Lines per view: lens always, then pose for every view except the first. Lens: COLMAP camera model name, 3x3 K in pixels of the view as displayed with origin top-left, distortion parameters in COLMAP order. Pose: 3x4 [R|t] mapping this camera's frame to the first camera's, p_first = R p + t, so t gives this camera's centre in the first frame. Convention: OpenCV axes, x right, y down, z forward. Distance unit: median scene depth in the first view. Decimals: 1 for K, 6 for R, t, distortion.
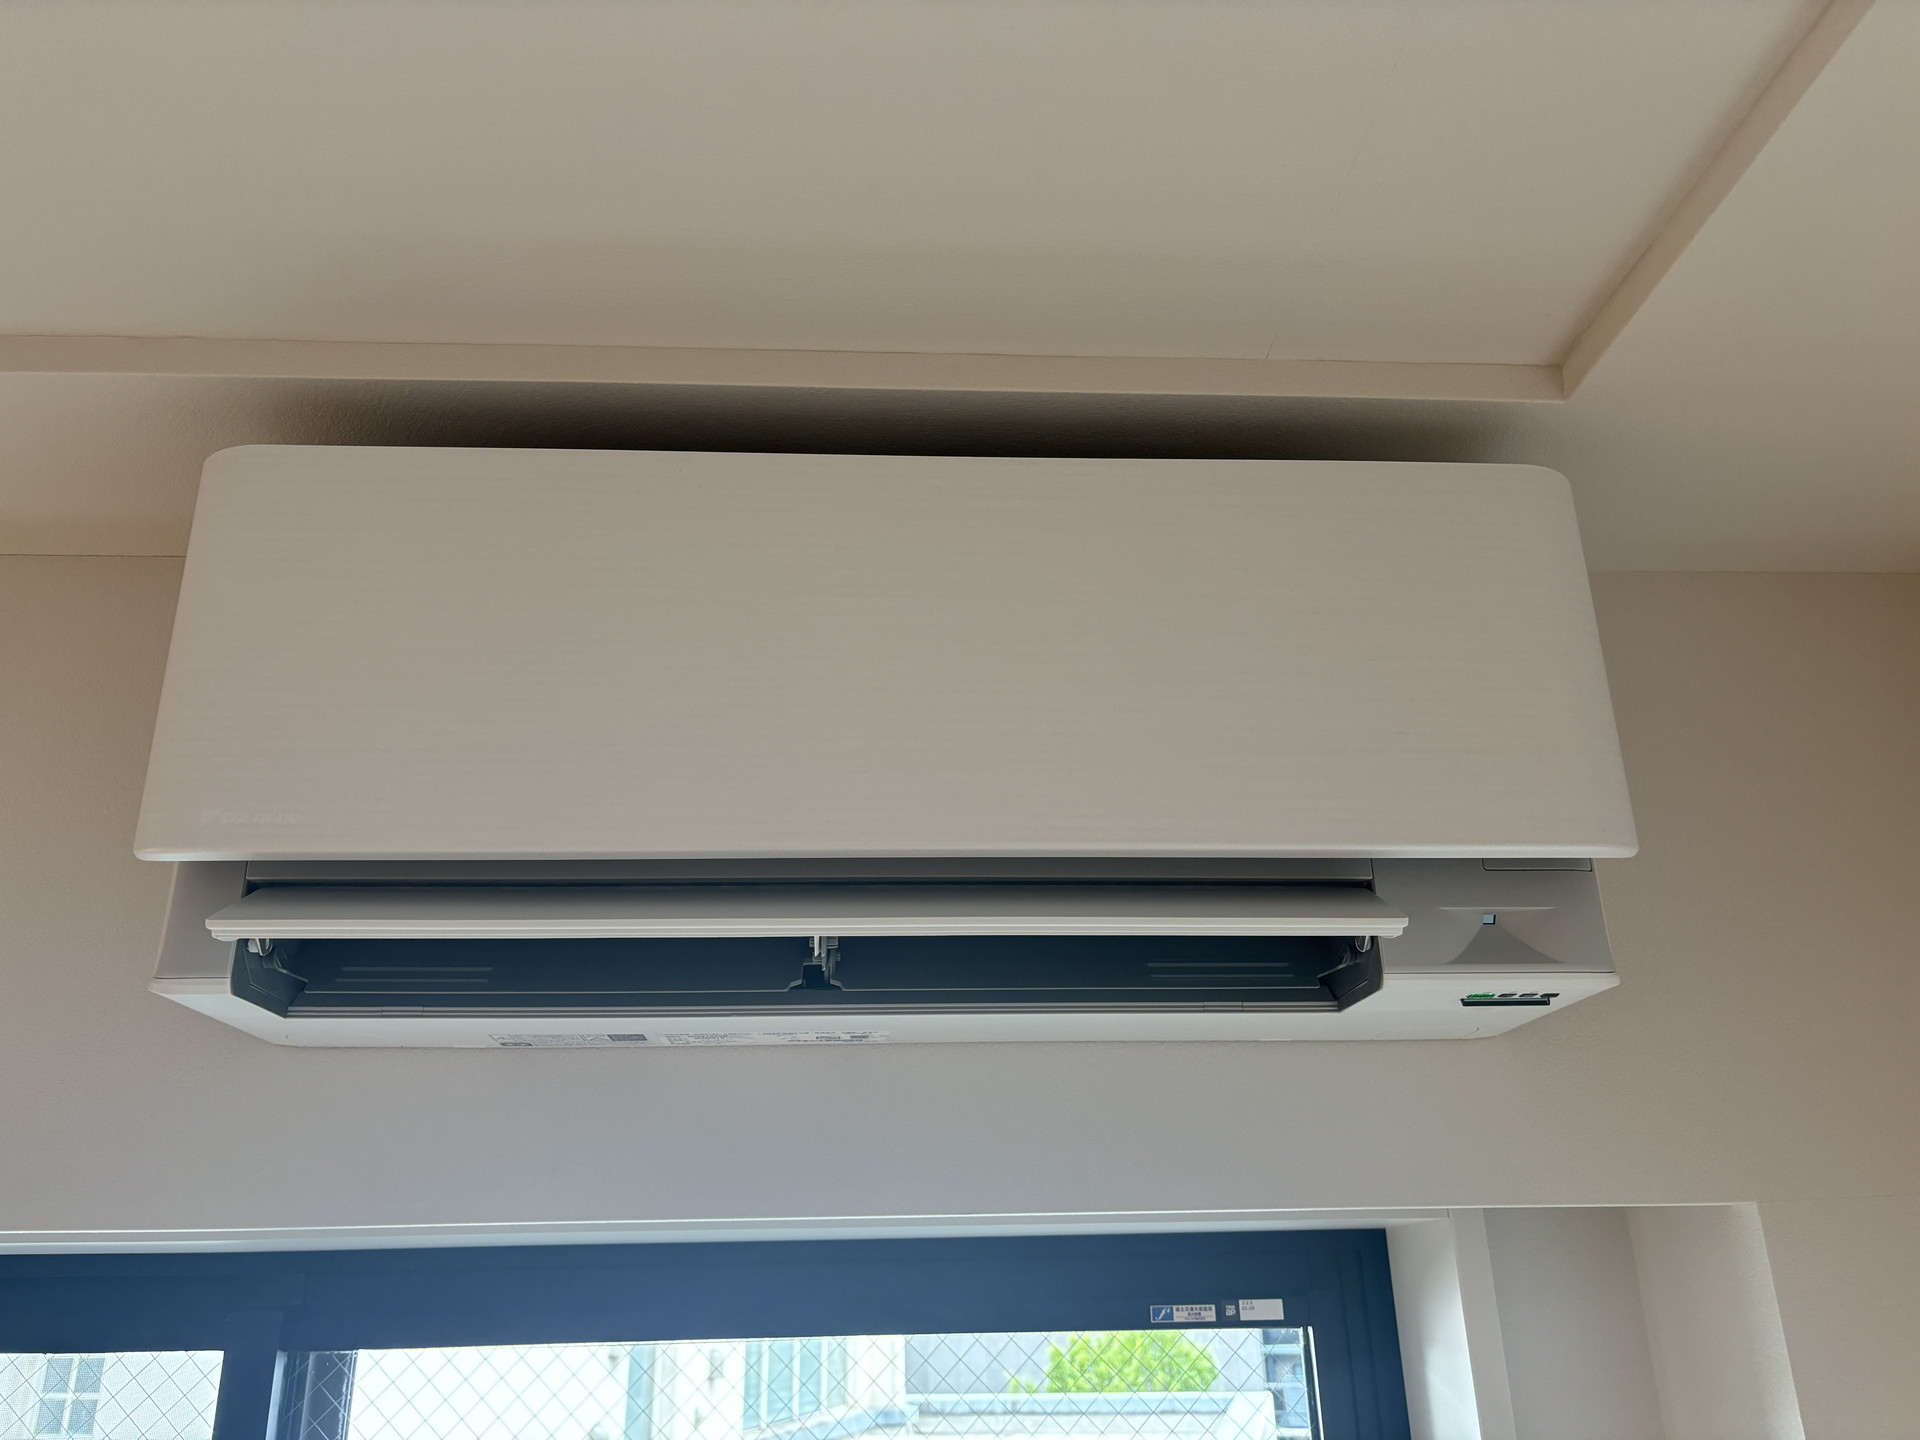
lens RADIAL K [[1490.4, 0, 960.0], [0, 1490.4, 720.0], [0, 0, 1]] dist [0.002425, 0.000685]
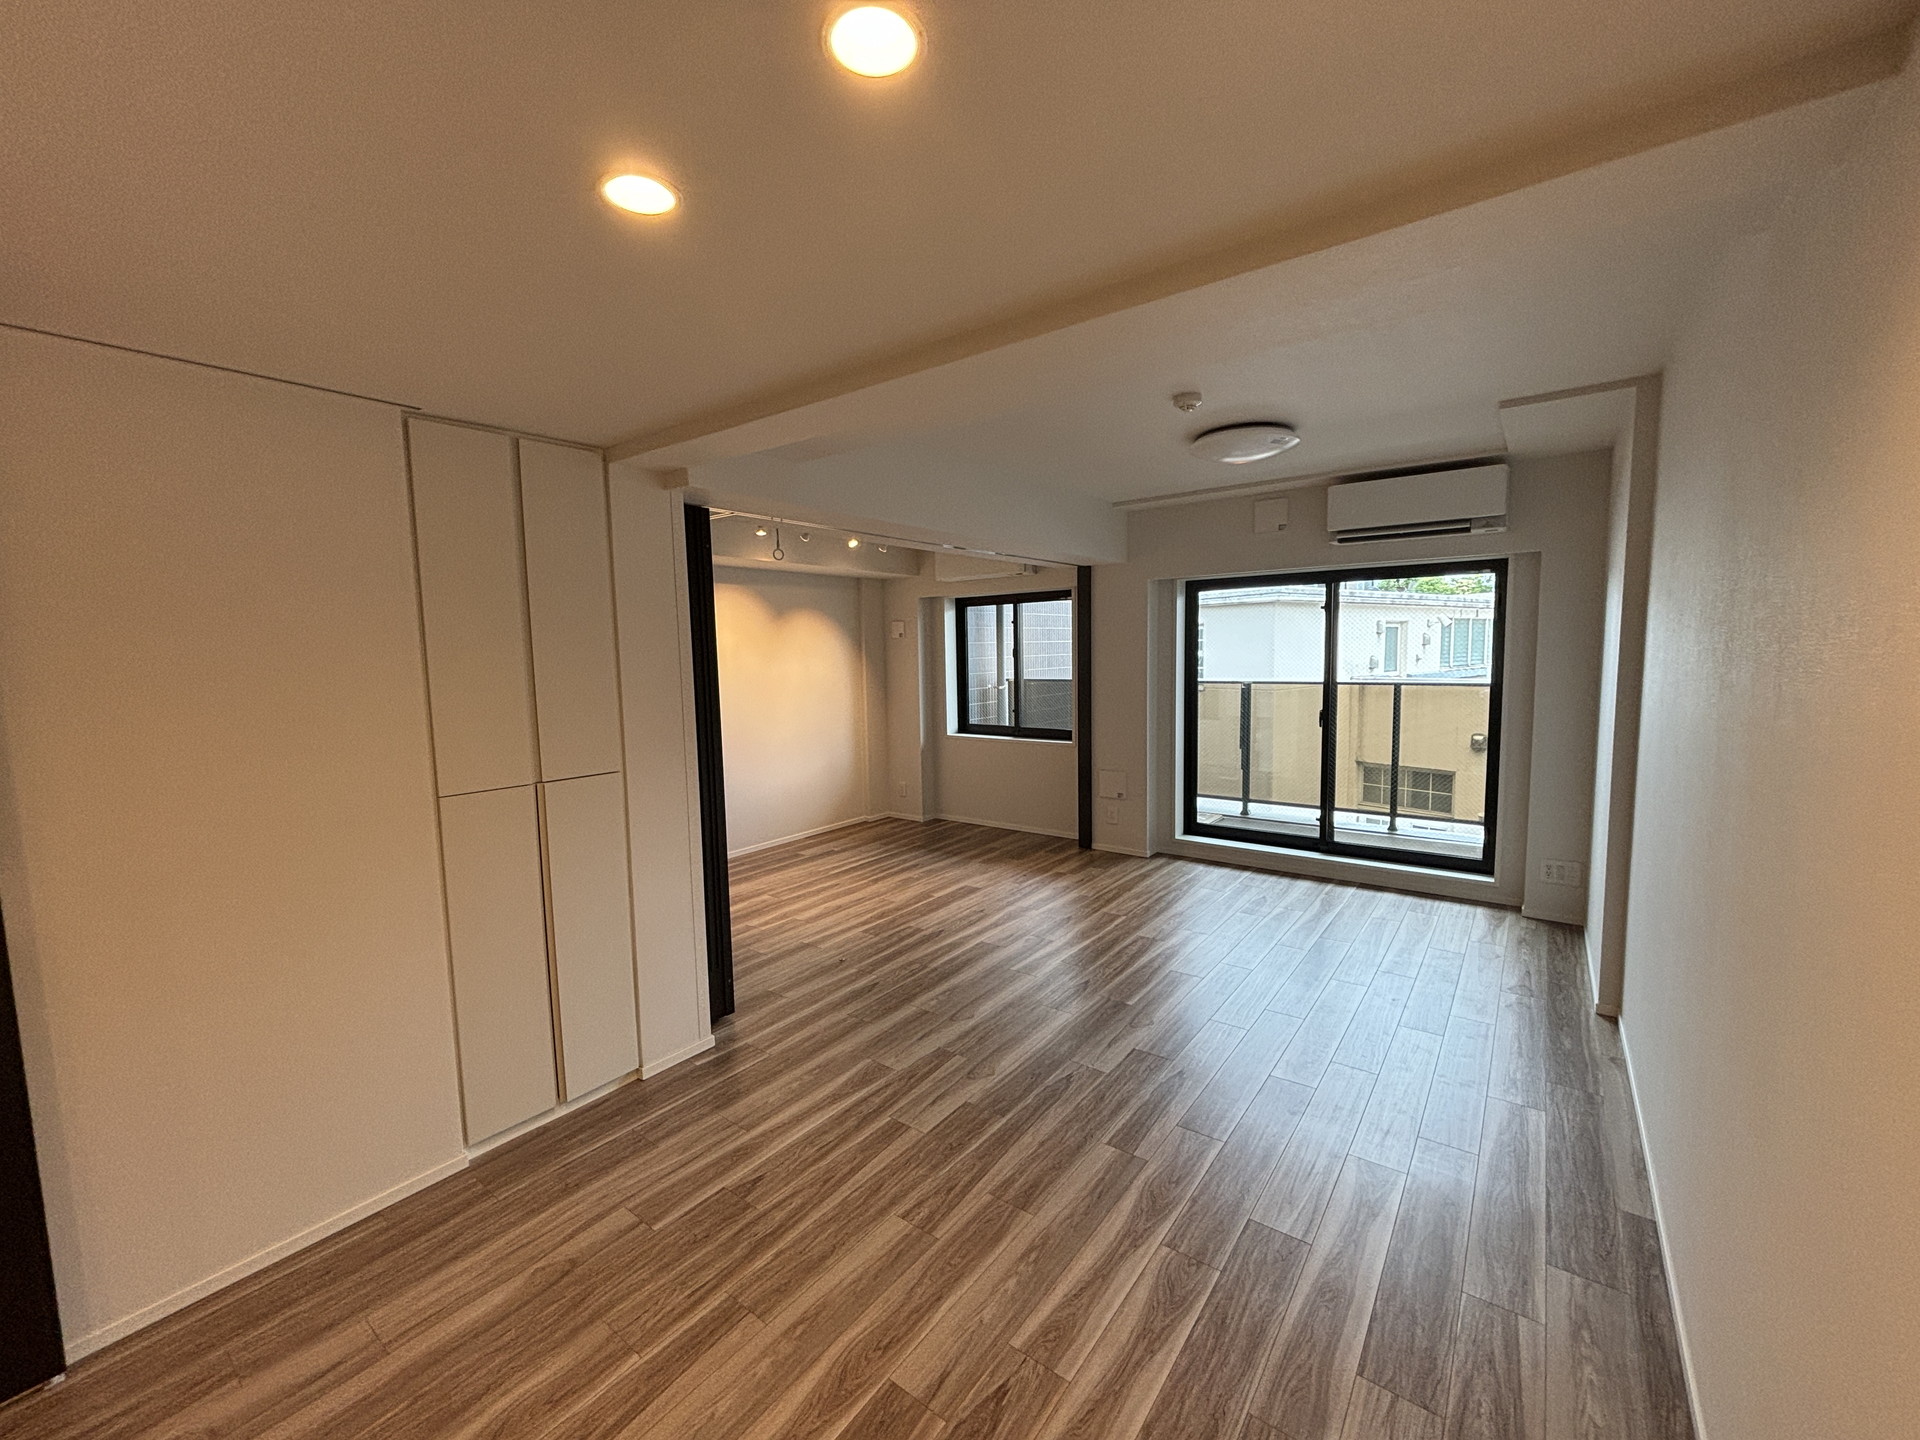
lens RADIAL K [[774.3, 0, 960.0], [0, 774.3, 720.0], [0, 0, 1]] dist [-0.012905, 0.009465]
pose [[0.764624, 0.056209, -0.642020, 0.943373], [0.241443, 0.898656, 0.366227, -1.216972], [0.597541, -0.435038, 0.673563, -4.370039]]
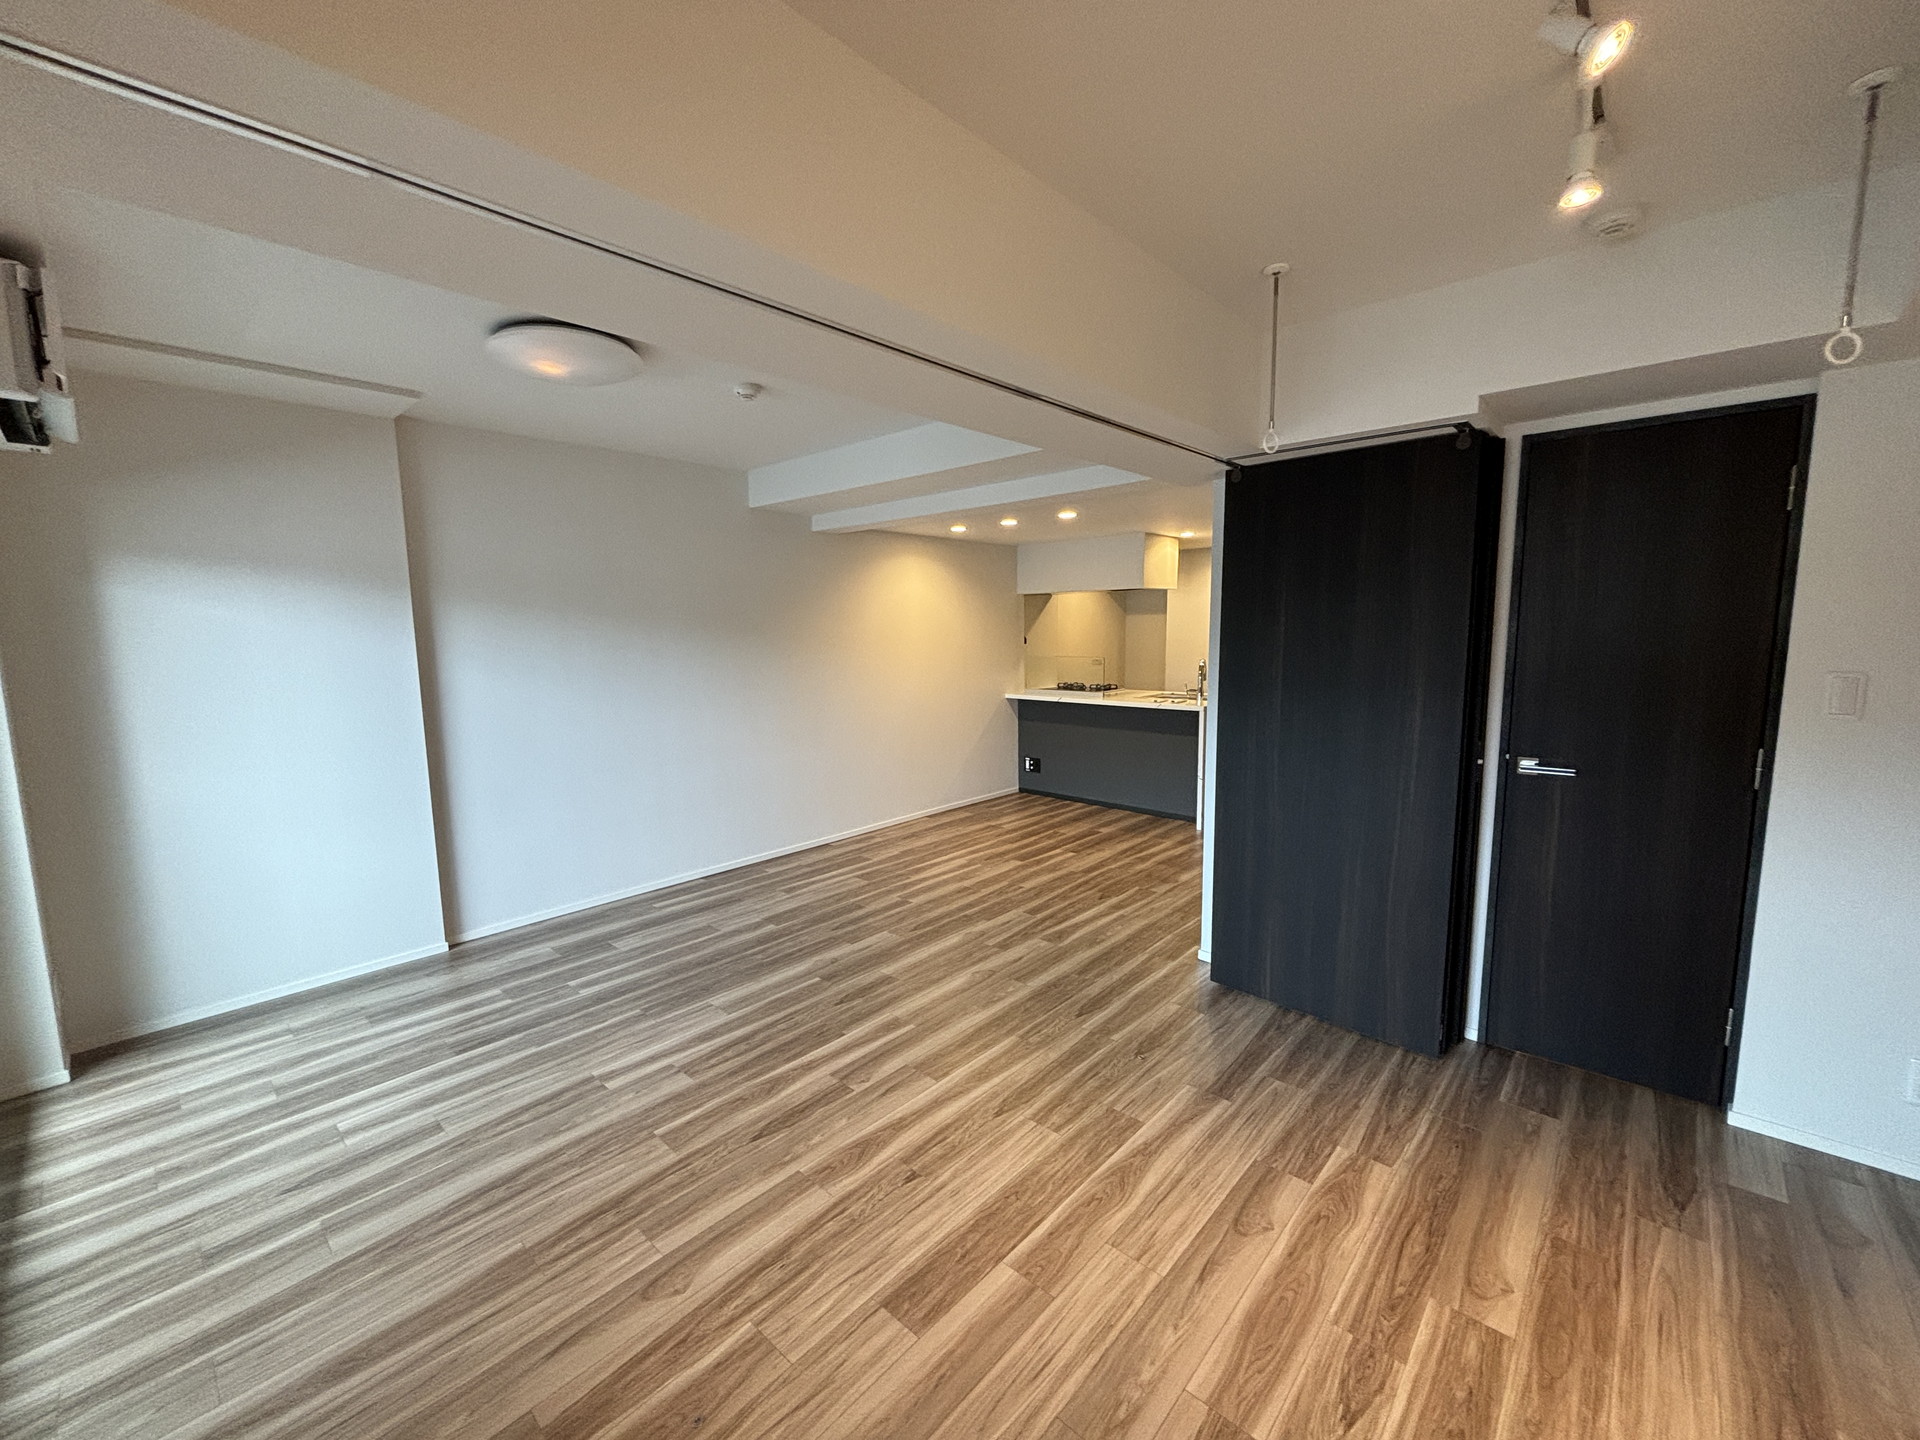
lens RADIAL K [[774.3, 0, 960.0], [0, 774.3, 720.0], [0, 0, 1]] dist [-0.012905, 0.009465]
pose [[-0.701919, -0.063697, 0.709403, -3.799145], [-0.234211, 0.961247, -0.145430, 0.719401], [-0.672648, -0.268230, -0.689636, 0.469571]]
